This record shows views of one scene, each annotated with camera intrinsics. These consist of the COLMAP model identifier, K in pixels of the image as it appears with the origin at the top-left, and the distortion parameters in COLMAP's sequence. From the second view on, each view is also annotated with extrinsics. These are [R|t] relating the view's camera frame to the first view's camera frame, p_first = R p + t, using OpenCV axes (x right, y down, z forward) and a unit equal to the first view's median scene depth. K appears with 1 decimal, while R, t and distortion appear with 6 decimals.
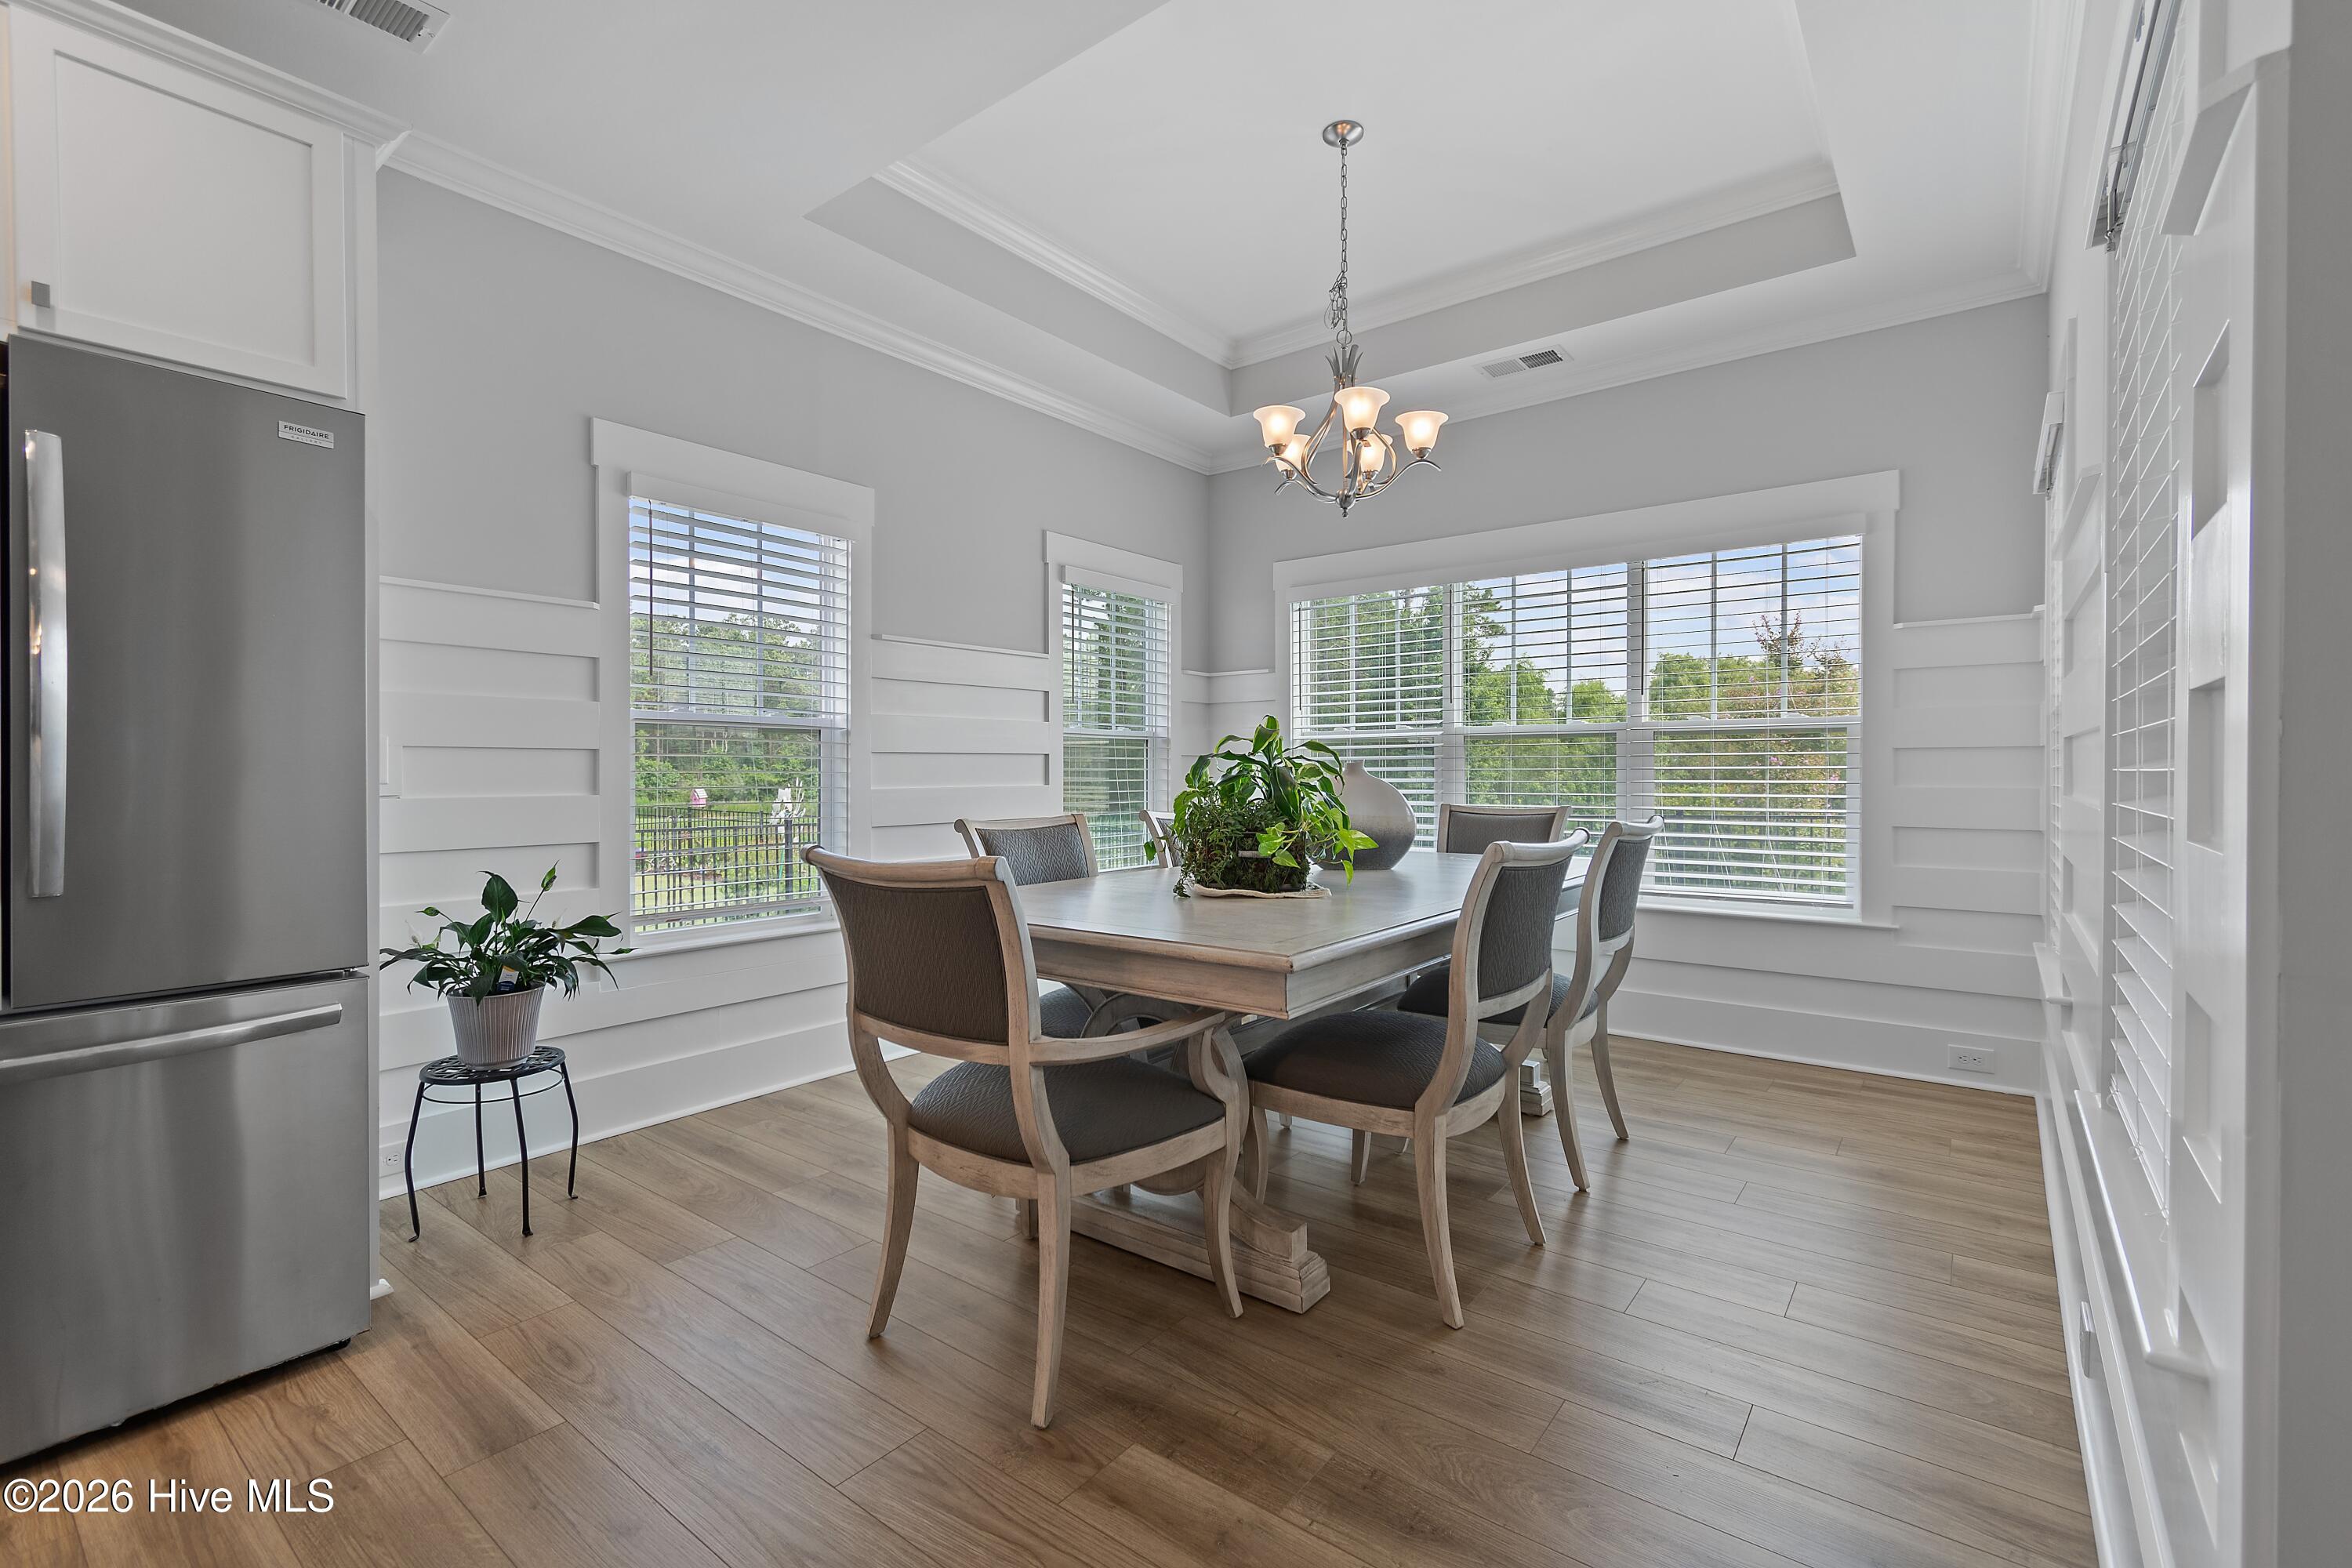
lens RADIAL K [[1032.1, 0, 1177.4], [0, 1032.1, 780.6], [0, 0, 1]] dist [0.001935, 0.000348]
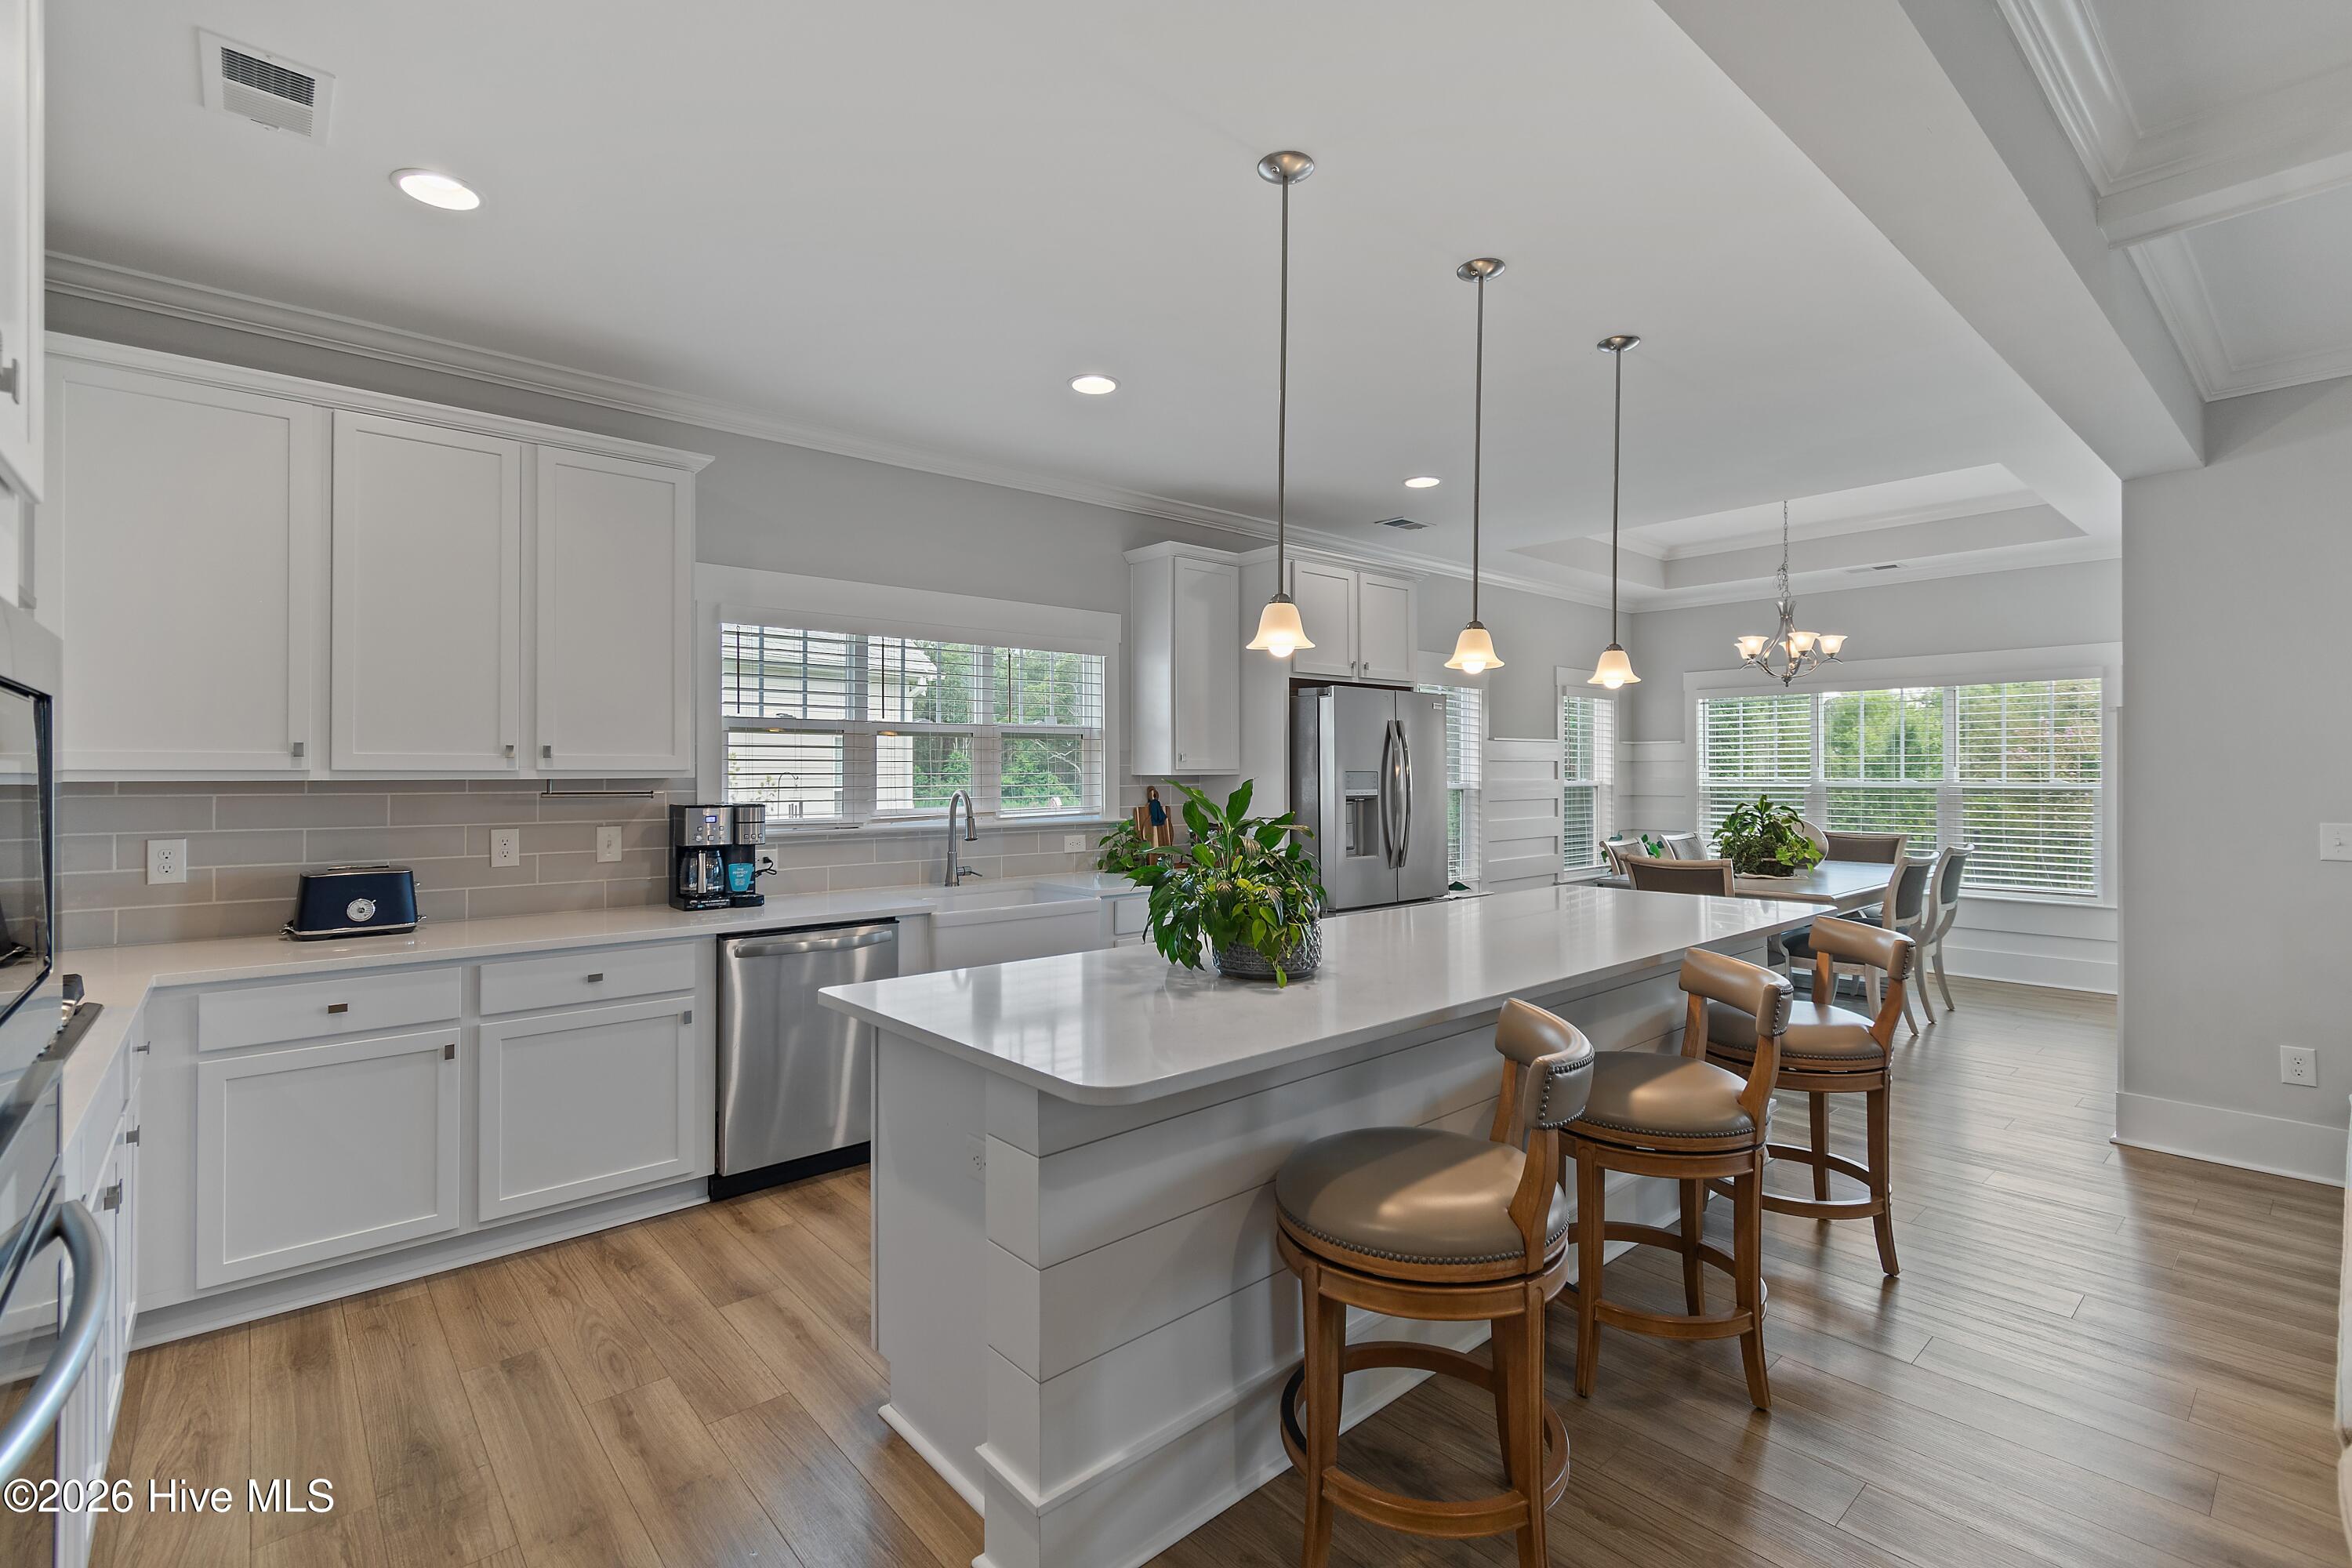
lens RADIAL K [[1056.9, 0, 1168.8], [0, 1056.9, 767.6], [0, 0, 1]] dist [0.004829, 0.000075]
pose [[0.981311, -0.002465, -0.192413, -0.751215], [0.000282, 0.999935, -0.011368, -0.101502], [0.192429, 0.011101, 0.981248, -1.487063]]
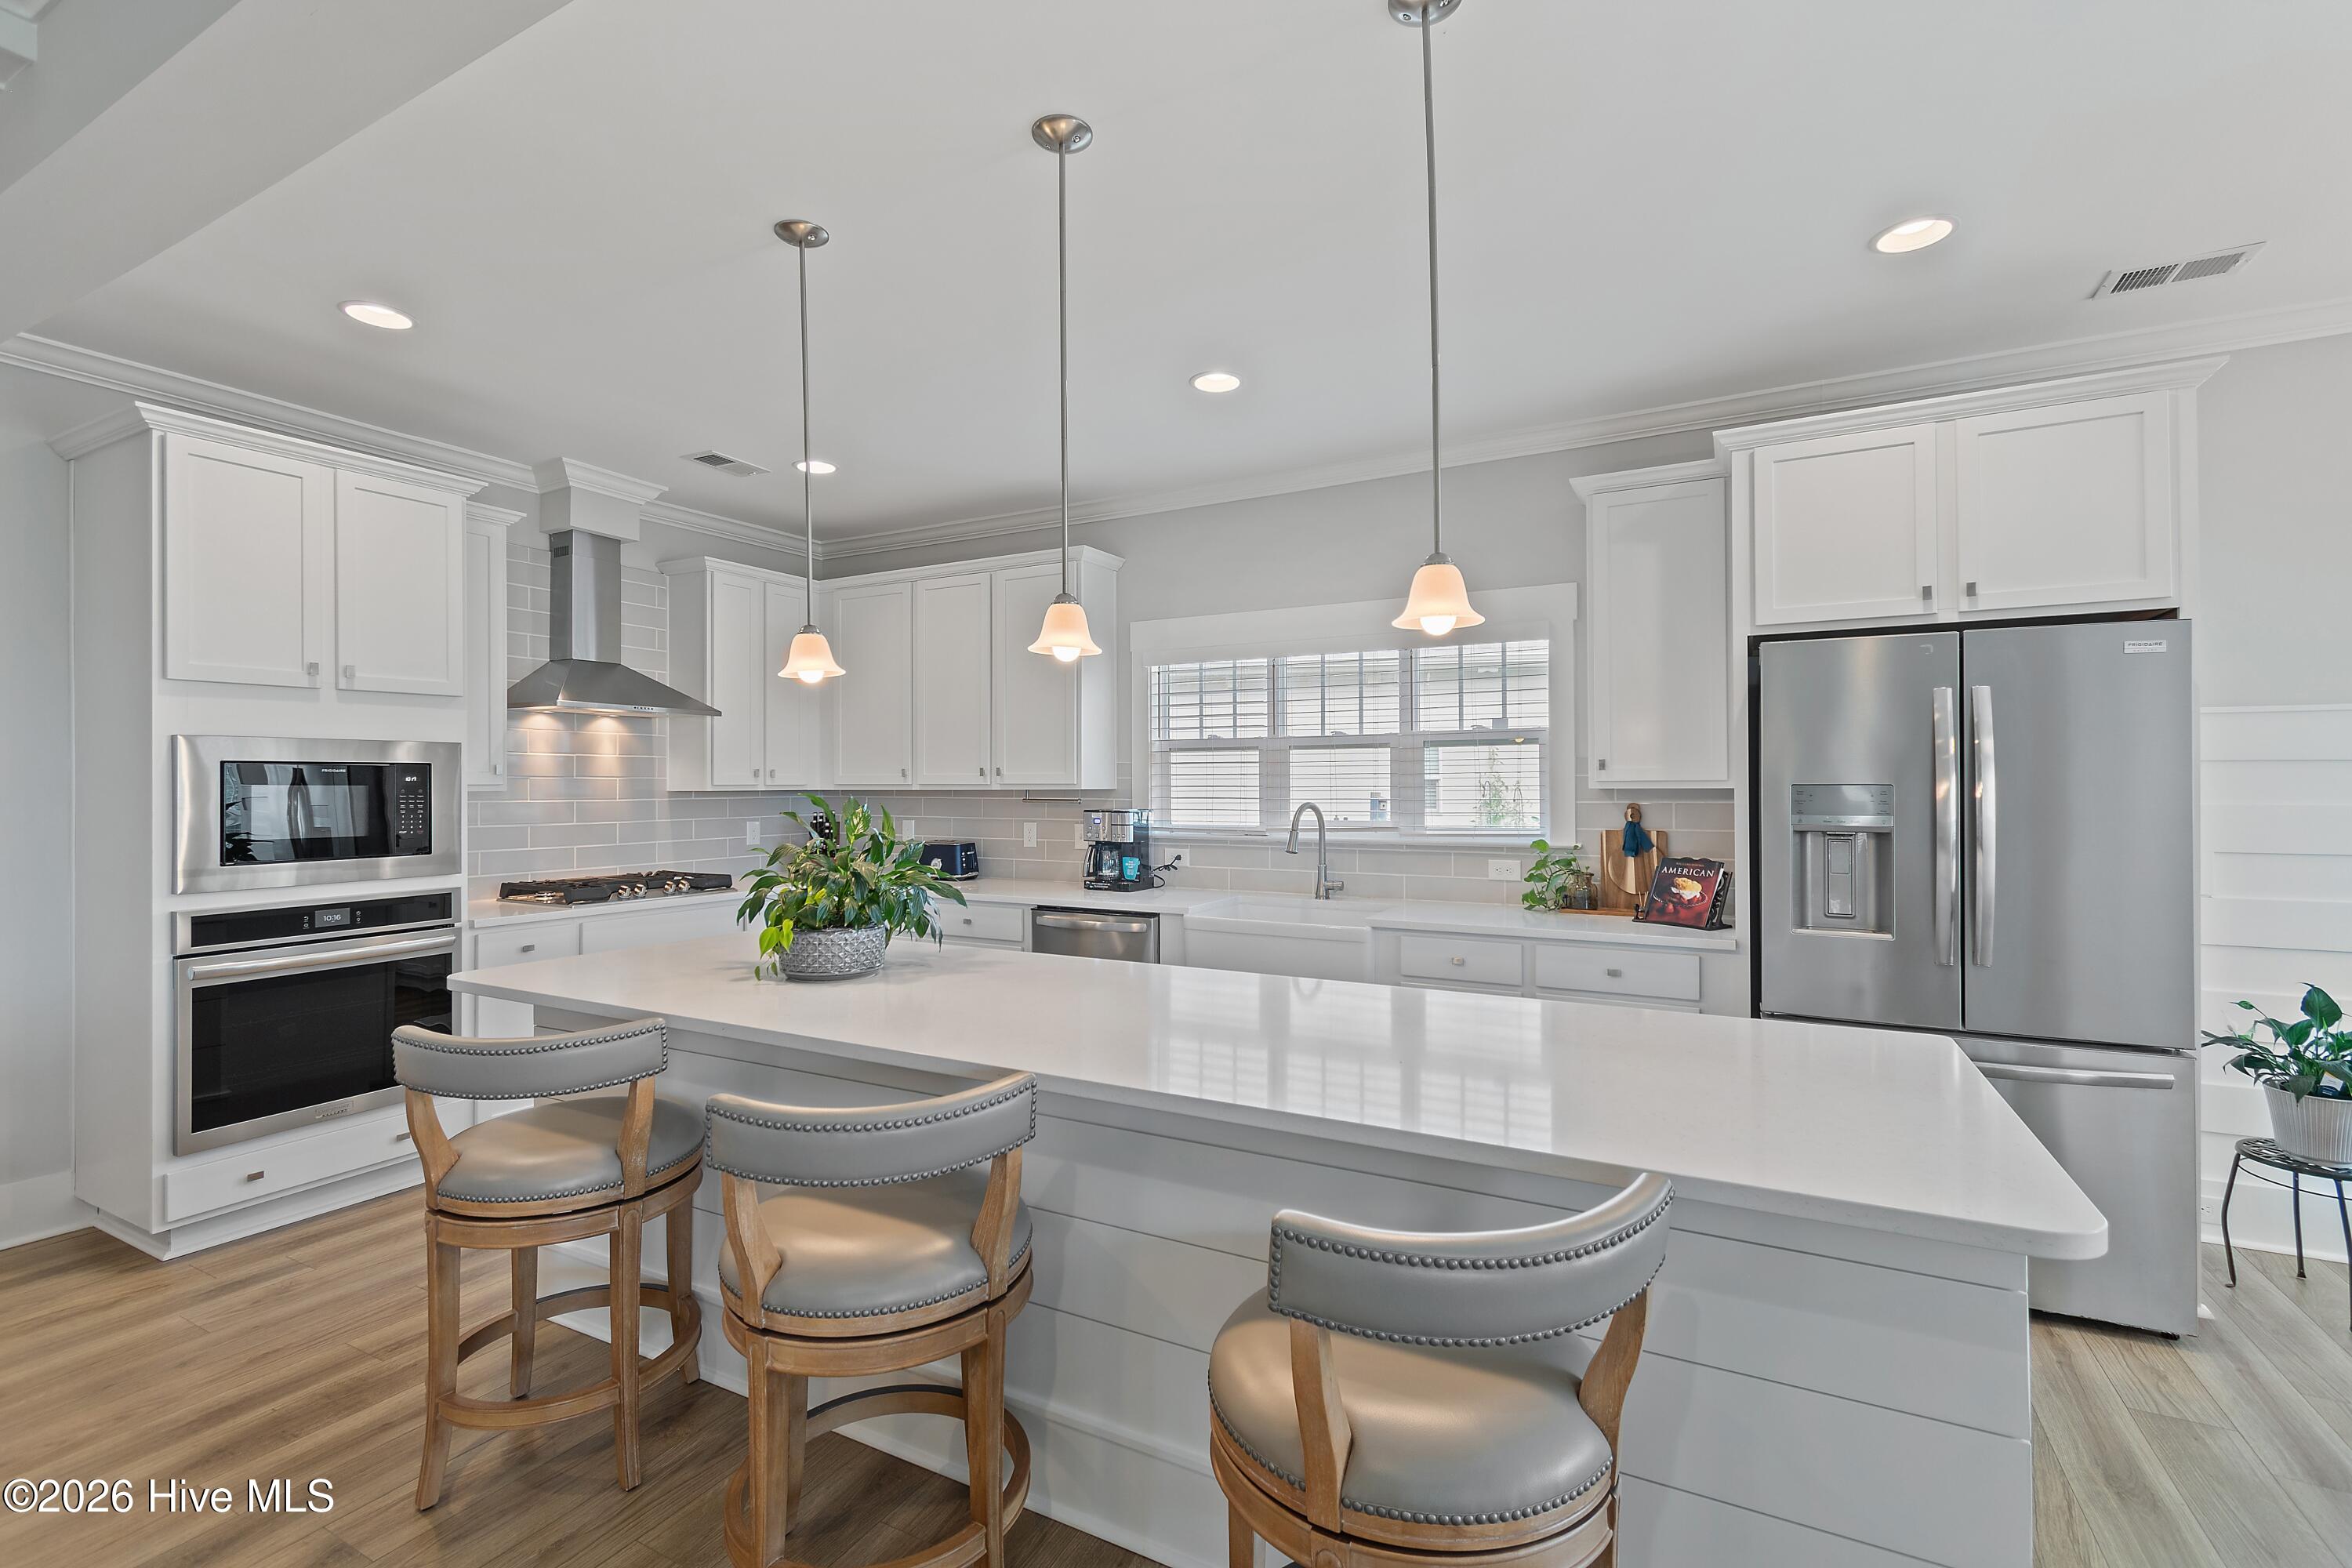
lens RADIAL K [[1048.0, 0, 1177.8], [0, 1048.0, 778.2], [0, 0, 1]] dist [0.001792, 0.001027]
pose [[0.168215, -0.005572, -0.985735, 0.228552], [-0.004508, 0.999969, -0.006422, -0.113107], [0.985740, 0.005524, 0.168185, -0.364479]]
